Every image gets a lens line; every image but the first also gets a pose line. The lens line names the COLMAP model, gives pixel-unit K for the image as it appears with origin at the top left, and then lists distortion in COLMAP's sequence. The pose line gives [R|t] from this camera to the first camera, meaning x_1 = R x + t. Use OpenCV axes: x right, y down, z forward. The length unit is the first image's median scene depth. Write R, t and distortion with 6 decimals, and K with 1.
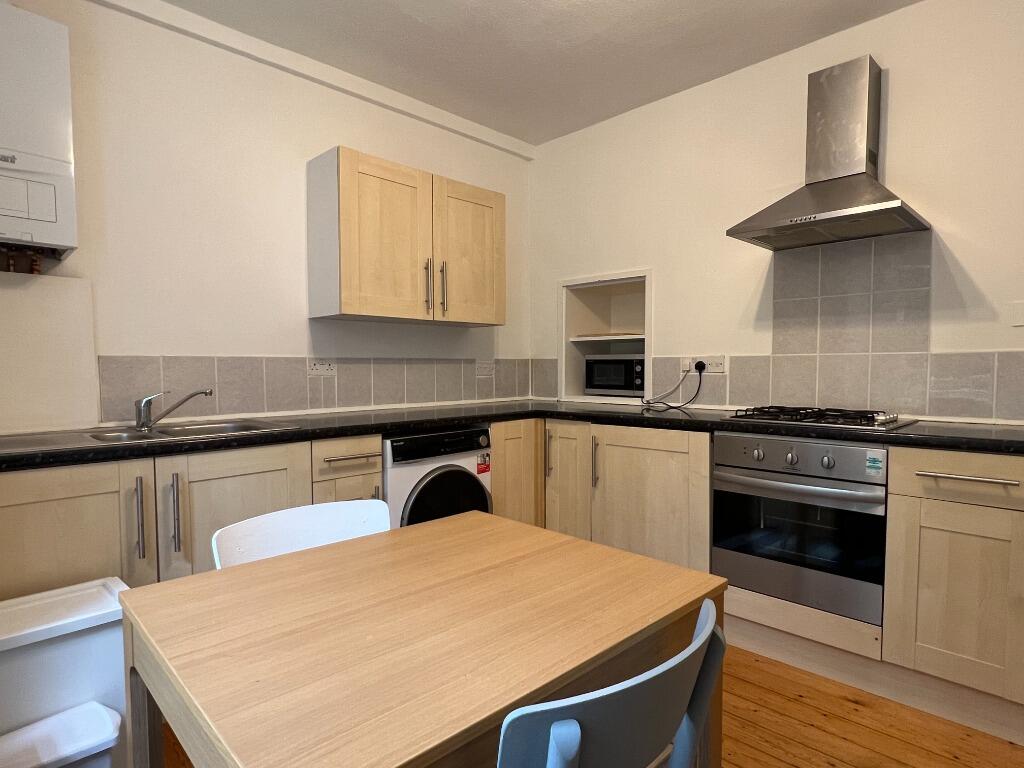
lens RADIAL K [[563.3, 0, 518.4], [0, 563.3, 394.7], [0, 0, 1]] dist [-0.000790, -0.000252]
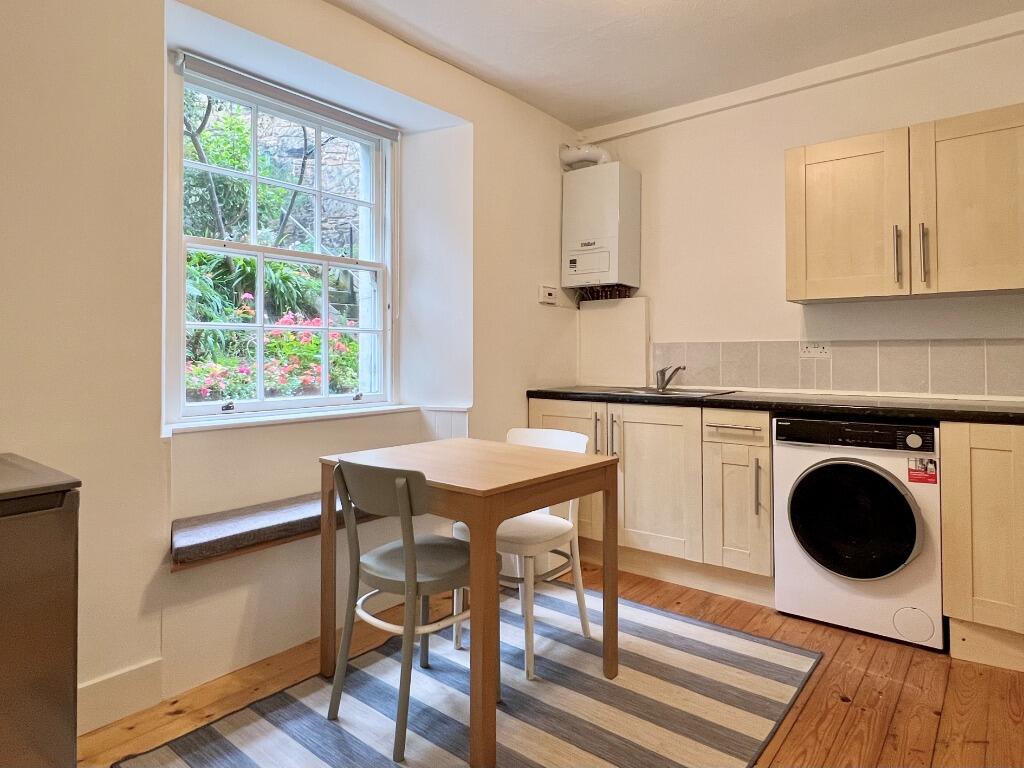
lens RADIAL K [[622.3, 0, 517.0], [0, 622.3, 340.5], [0, 0, 1]] dist [-0.004111, -0.001625]
pose [[0.096387, -0.018793, -0.995166, 0.740458], [-0.049790, 0.998479, -0.023678, -0.011272], [0.994098, 0.051831, 0.095305, 0.335364]]
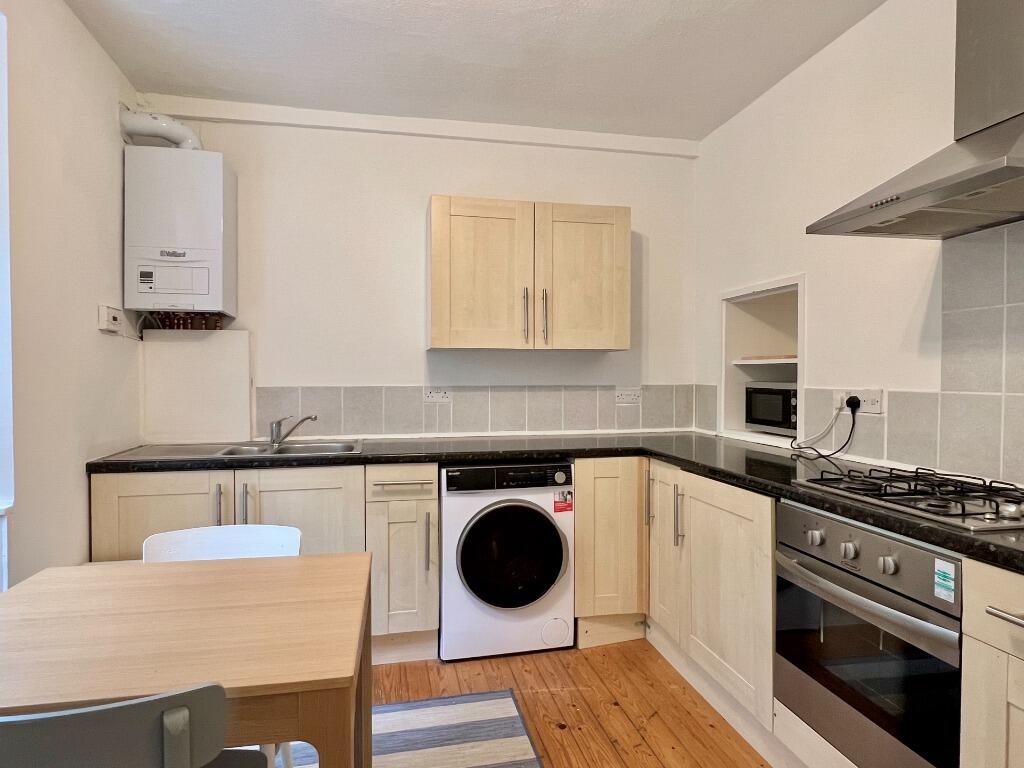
lens RADIAL K [[597.0, 0, 521.6], [0, 597.0, 384.4], [0, 0, 1]] dist [0.001543, 0.001318]
pose [[0.839535, 0.012862, -0.543153, 0.408983], [-0.031172, 0.999213, -0.024520, -0.045297], [0.542411, 0.037516, 0.839275, 0.119250]]
